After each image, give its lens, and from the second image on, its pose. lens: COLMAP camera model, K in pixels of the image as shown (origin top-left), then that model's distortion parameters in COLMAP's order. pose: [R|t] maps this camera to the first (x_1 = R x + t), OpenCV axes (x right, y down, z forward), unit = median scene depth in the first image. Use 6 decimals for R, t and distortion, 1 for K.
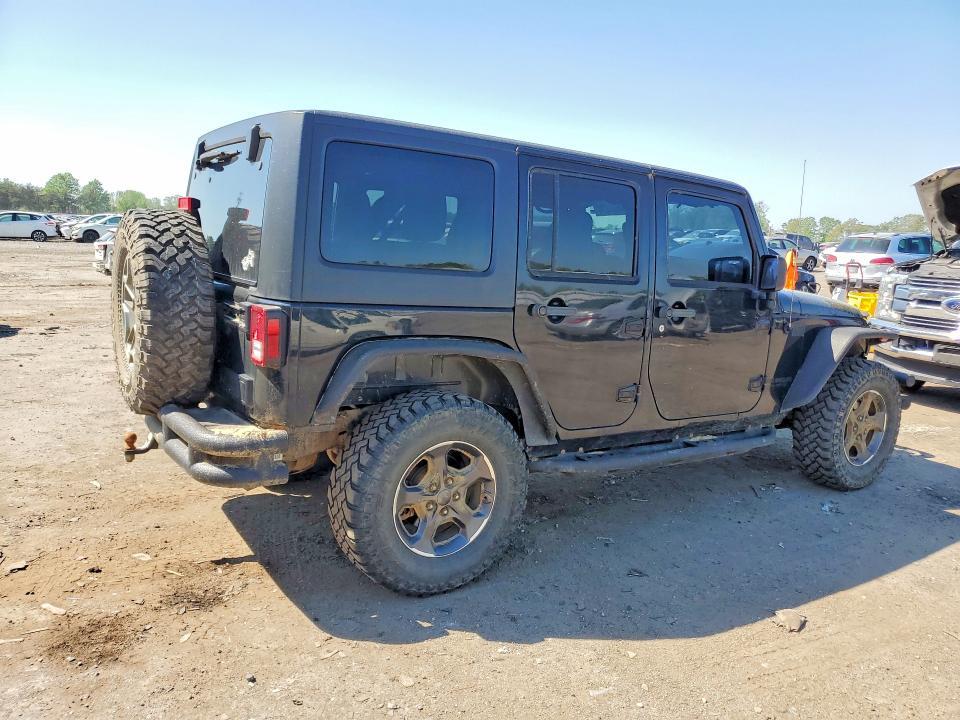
lens RADIAL K [[730.1, 0, 480.0], [0, 730.1, 360.0], [0, 0, 1]] dist [0.040630, -0.004100]
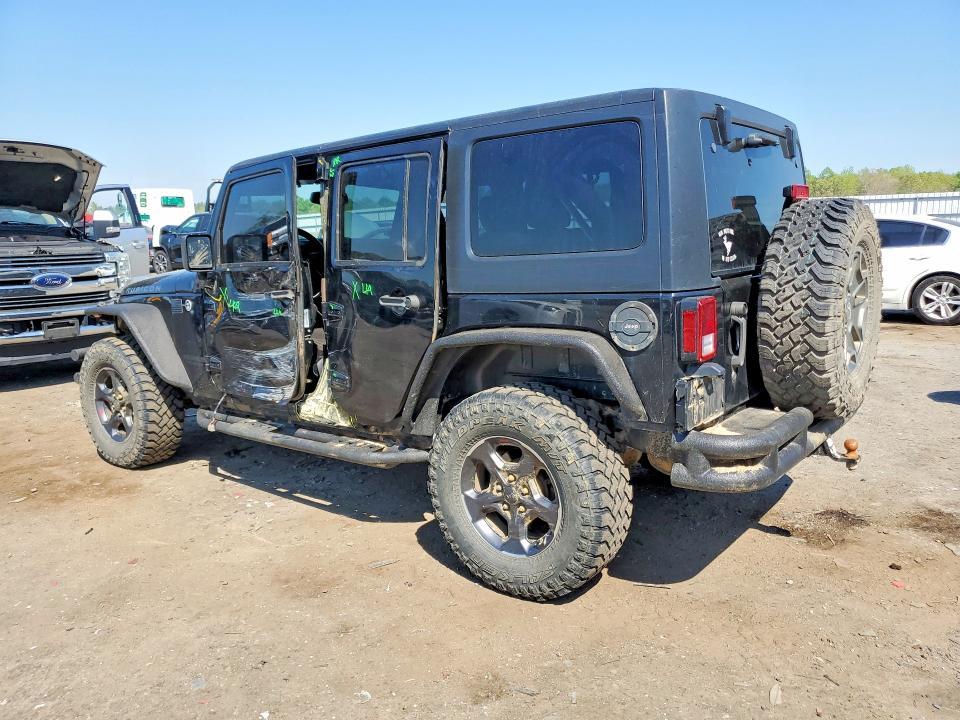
lens RADIAL K [[730.1, 0, 480.0], [0, 730.1, 360.0], [0, 0, 1]] dist [0.040630, -0.004100]
pose [[-0.311384, -0.199692, 0.929066, -1.211639], [0.161282, 0.952382, 0.258758, -0.324607], [-0.936498, 0.230415, -0.264350, 1.716818]]
